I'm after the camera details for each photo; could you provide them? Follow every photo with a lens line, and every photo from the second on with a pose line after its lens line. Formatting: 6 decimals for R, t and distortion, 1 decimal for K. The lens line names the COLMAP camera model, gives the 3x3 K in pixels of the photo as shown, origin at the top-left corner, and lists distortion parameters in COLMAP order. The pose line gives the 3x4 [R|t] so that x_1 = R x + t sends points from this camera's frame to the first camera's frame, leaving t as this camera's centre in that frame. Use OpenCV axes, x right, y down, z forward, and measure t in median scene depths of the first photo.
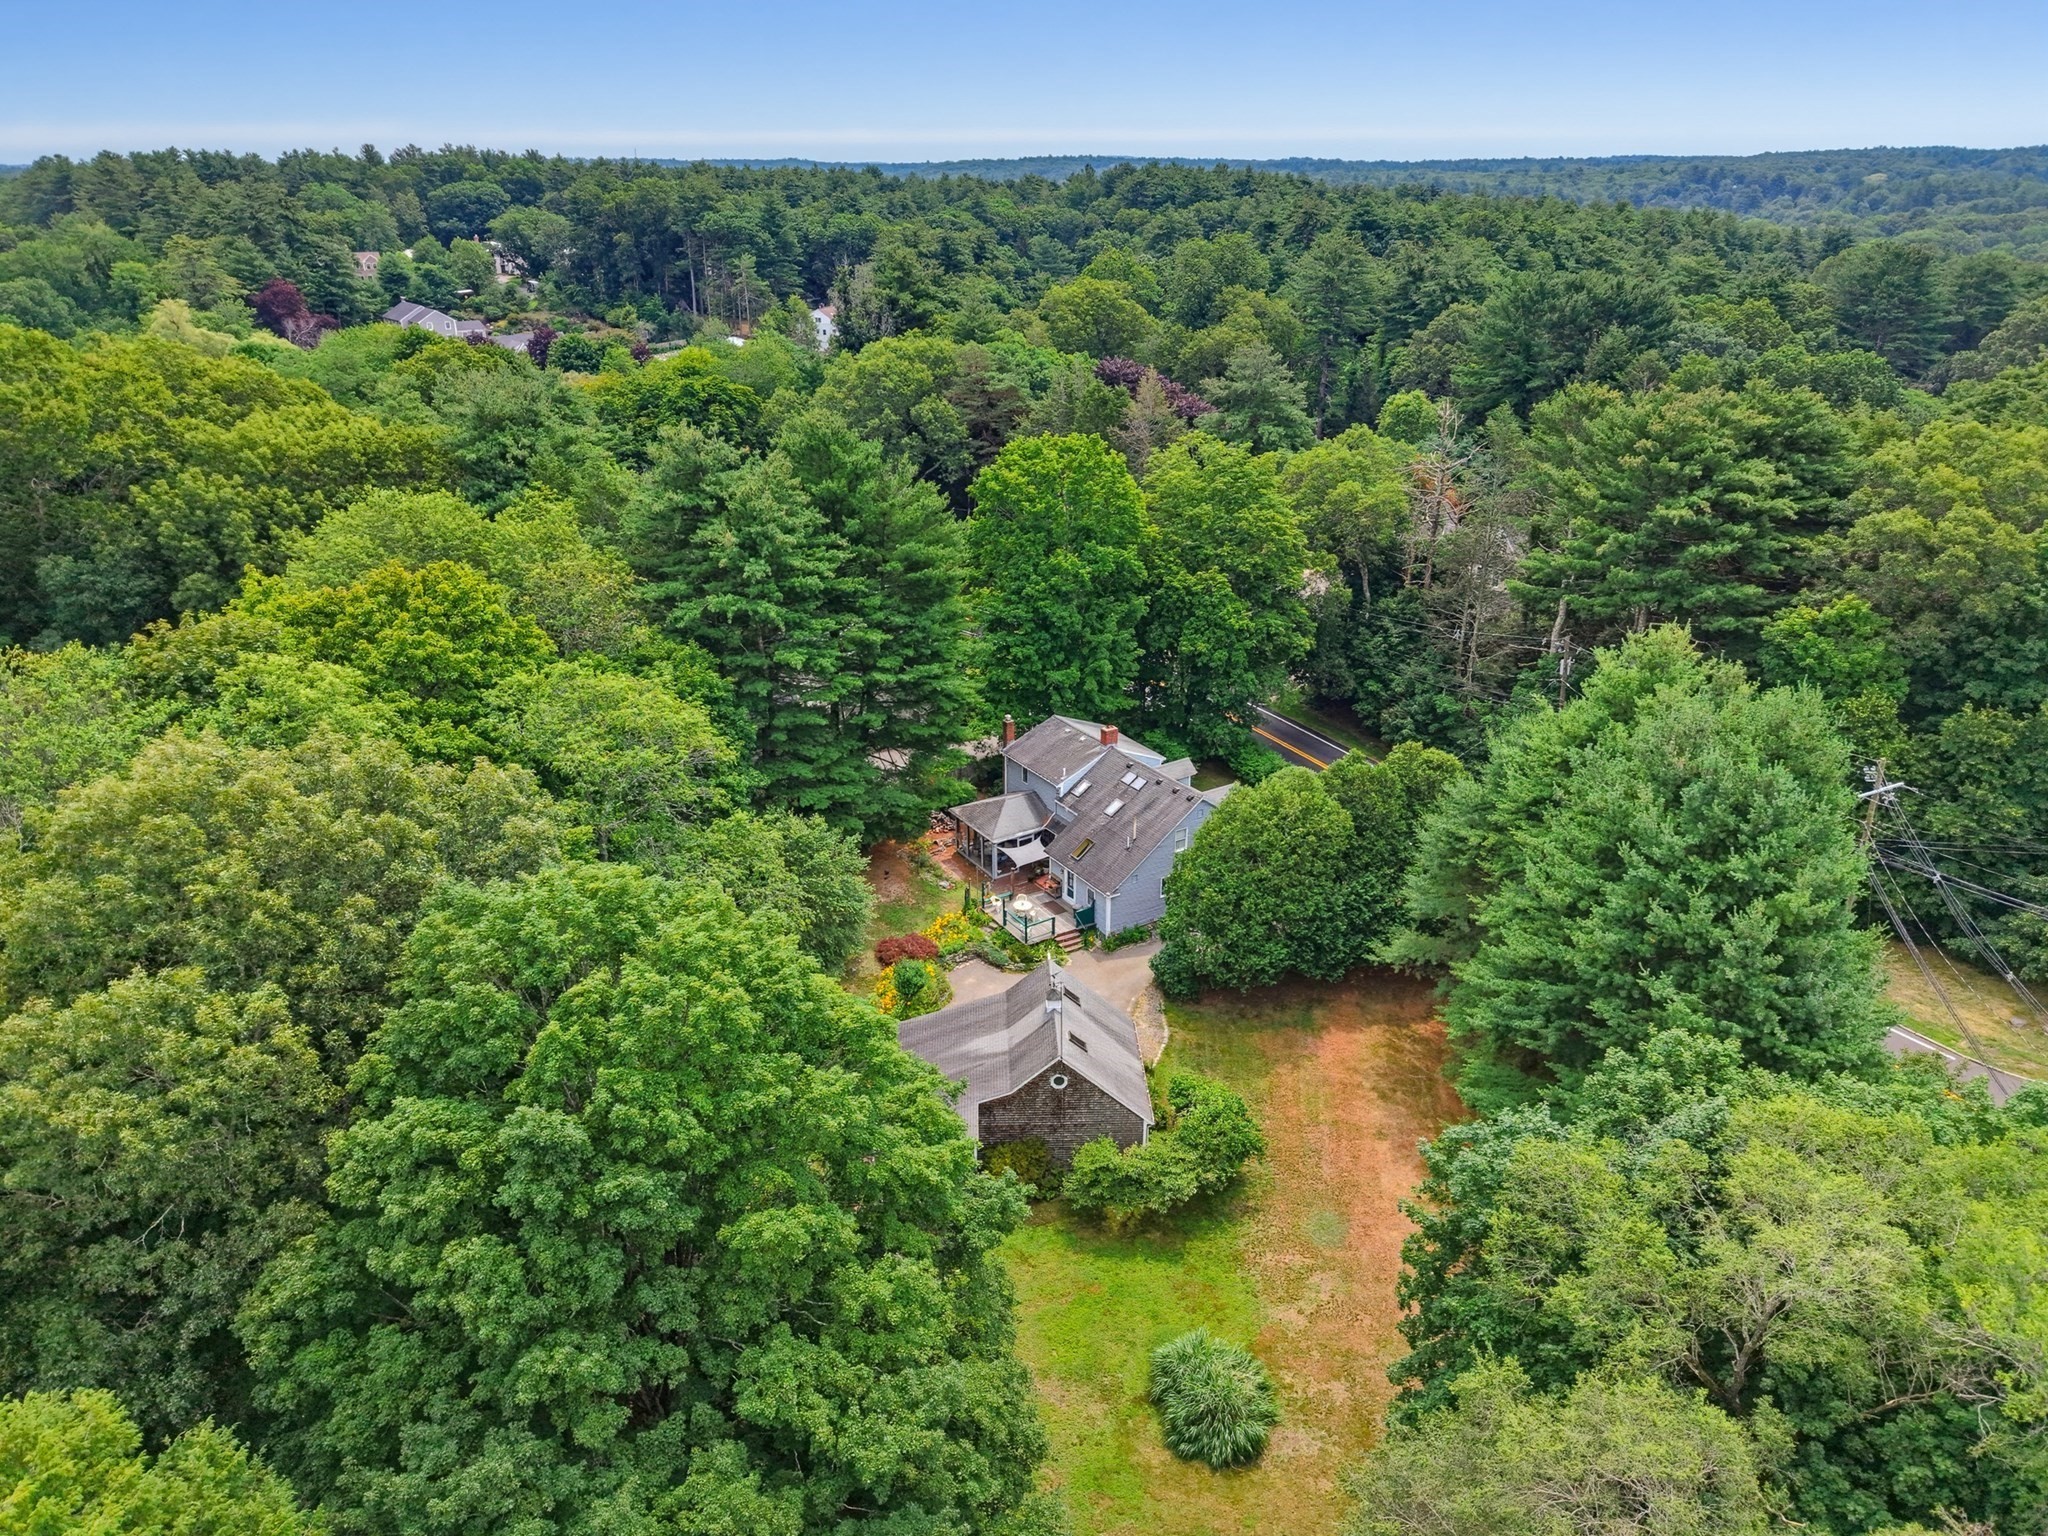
lens RADIAL K [[1343.1, 0, 1023.8], [0, 1343.1, 770.7], [0, 0, 1]] dist [0.045907, -0.050300]
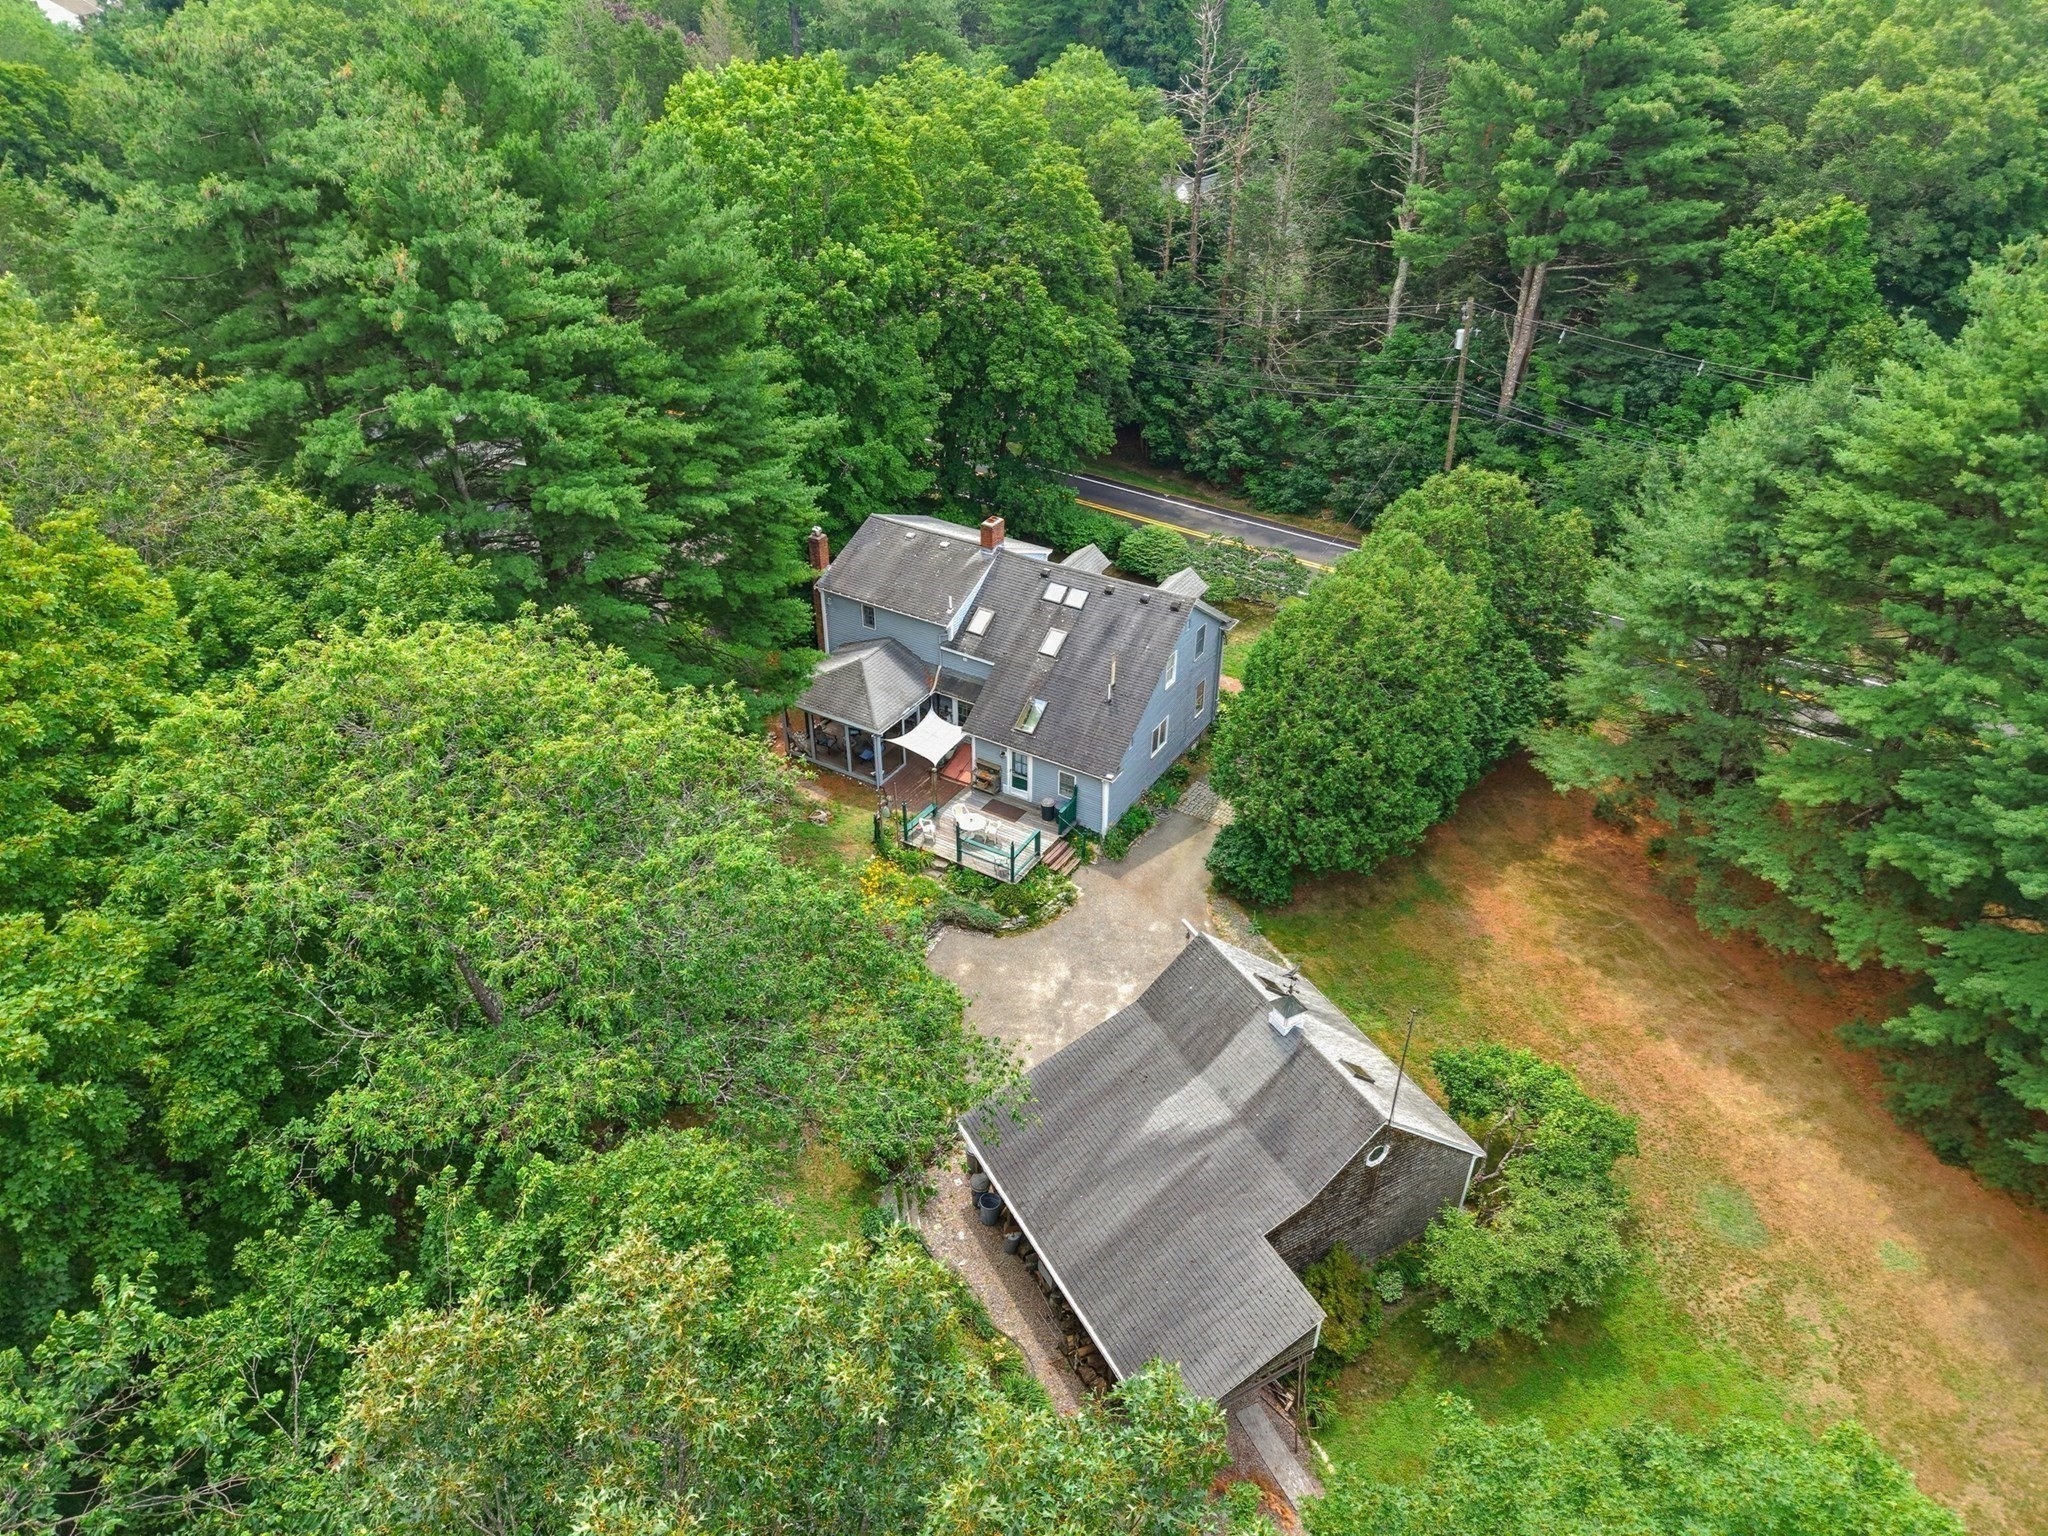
lens RADIAL K [[1350.7, 0, 1003.0], [0, 1350.7, 763.9], [0, 0, 1]] dist [0.042843, -0.064451]
pose [[0.900164, -0.242599, 0.361734, -0.223371], [0.173480, 0.961498, 0.213133, -0.064041], [-0.399512, -0.129101, 0.907592, 0.428636]]
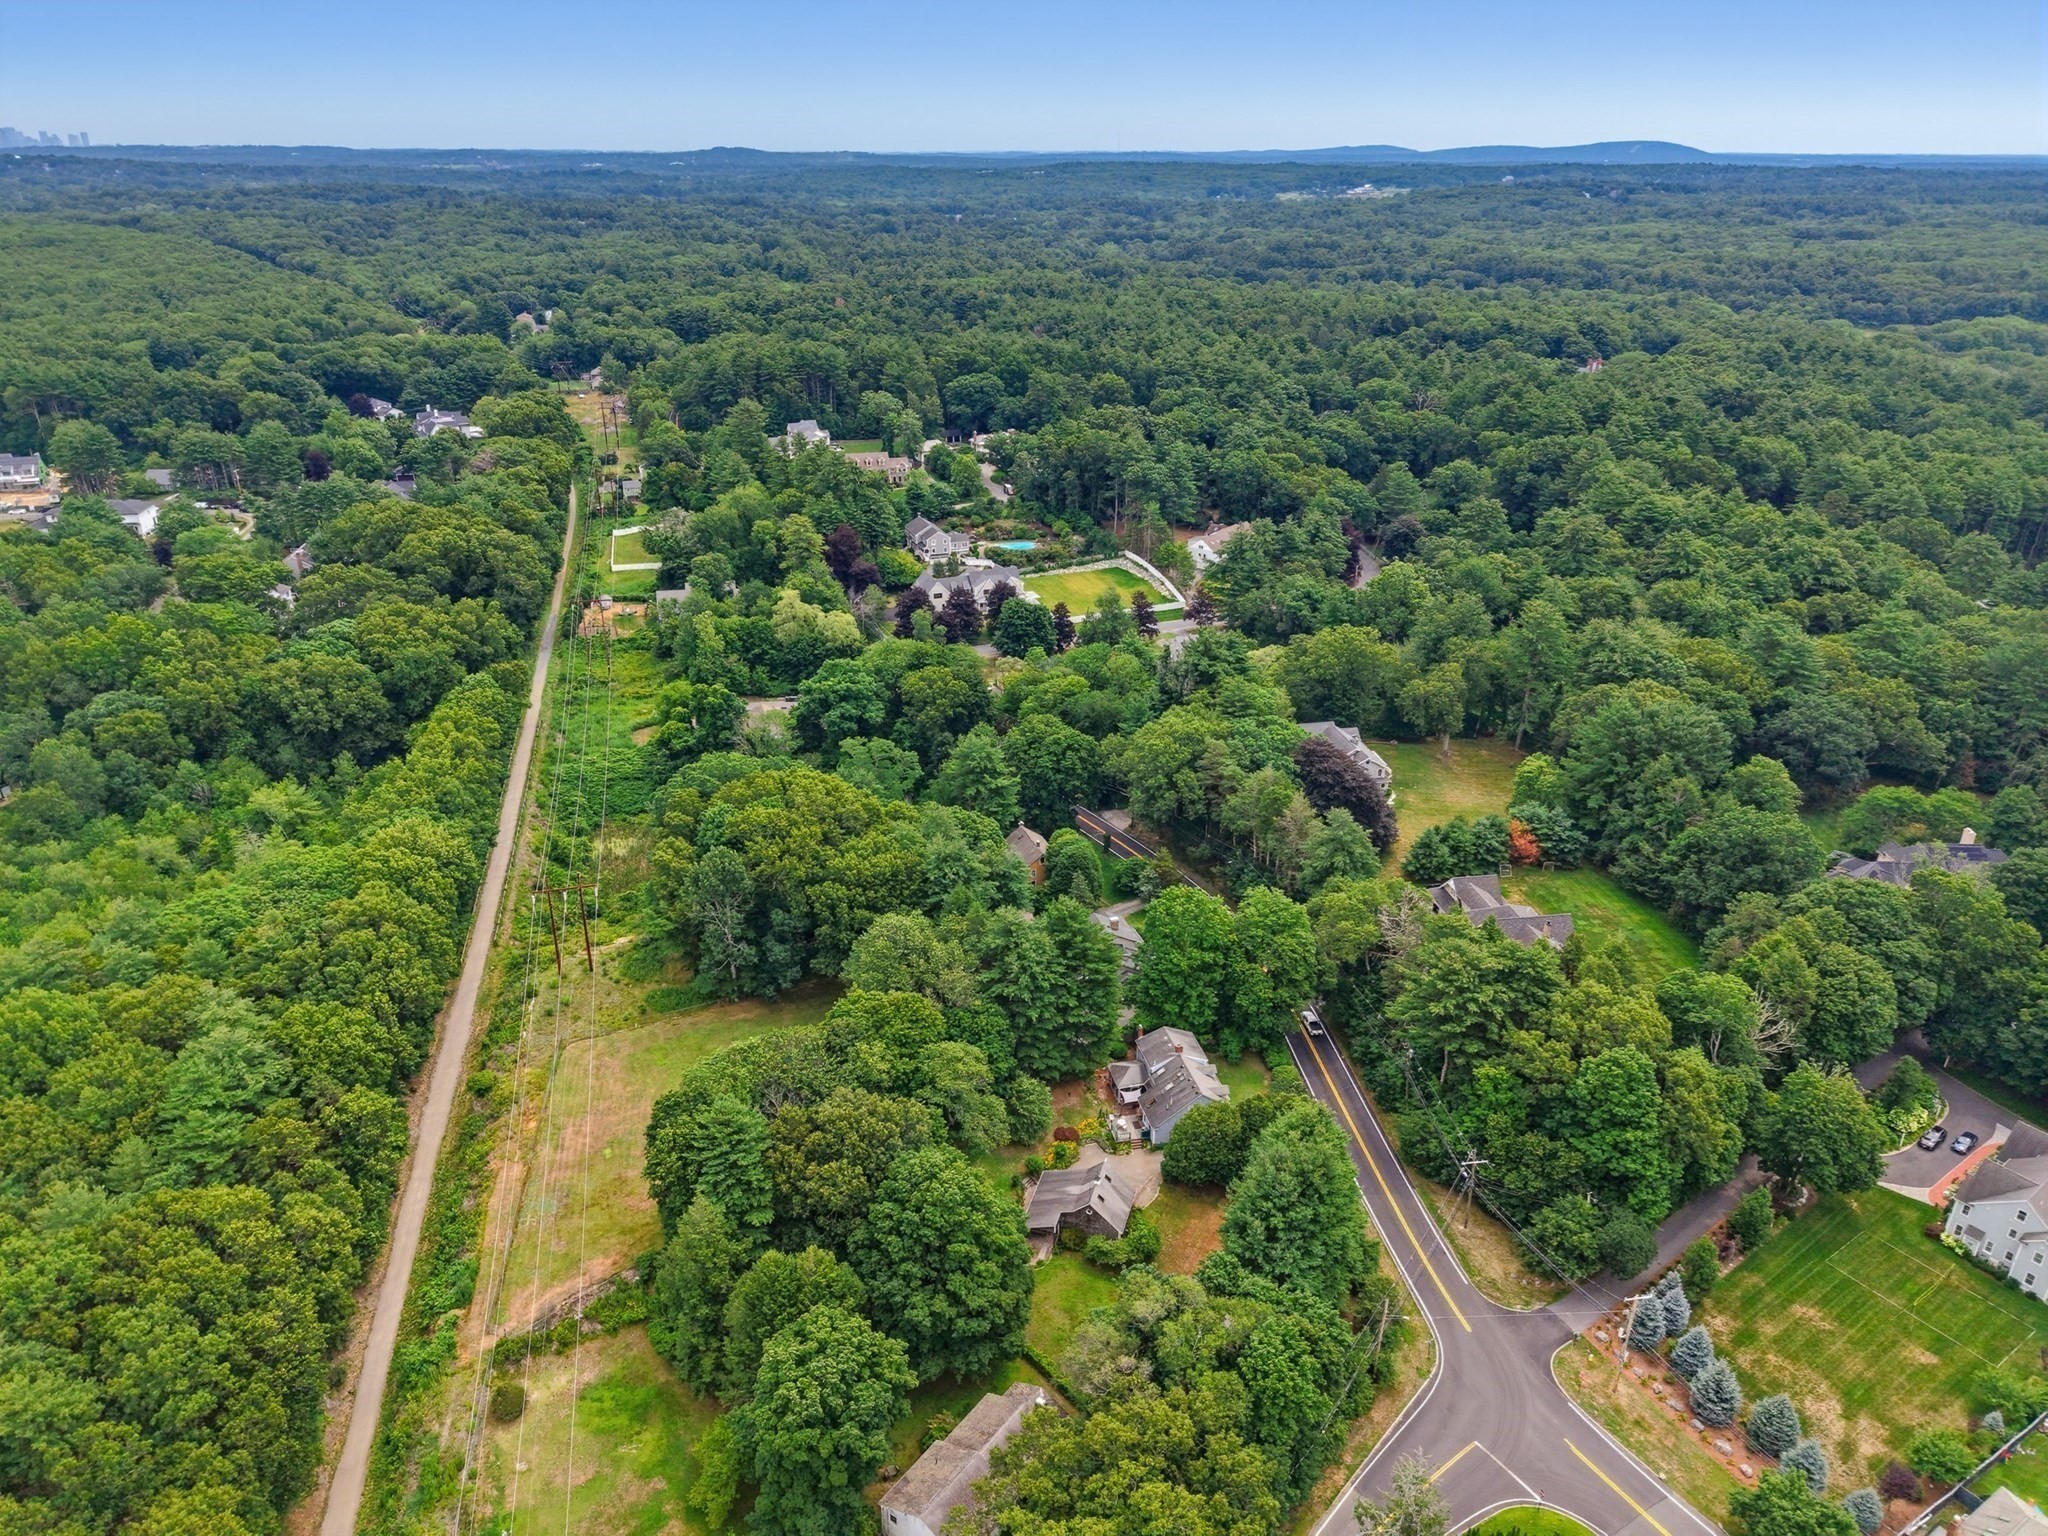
lens RADIAL K [[1343.1, 0, 1023.8], [0, 1343.1, 770.7], [0, 0, 1]] dist [0.045907, -0.050300]
pose [[0.942845, 0.131091, -0.306363, 0.496913], [-0.125156, 0.991369, 0.039027, -0.600138], [0.308835, 0.001547, 0.951114, -1.332720]]
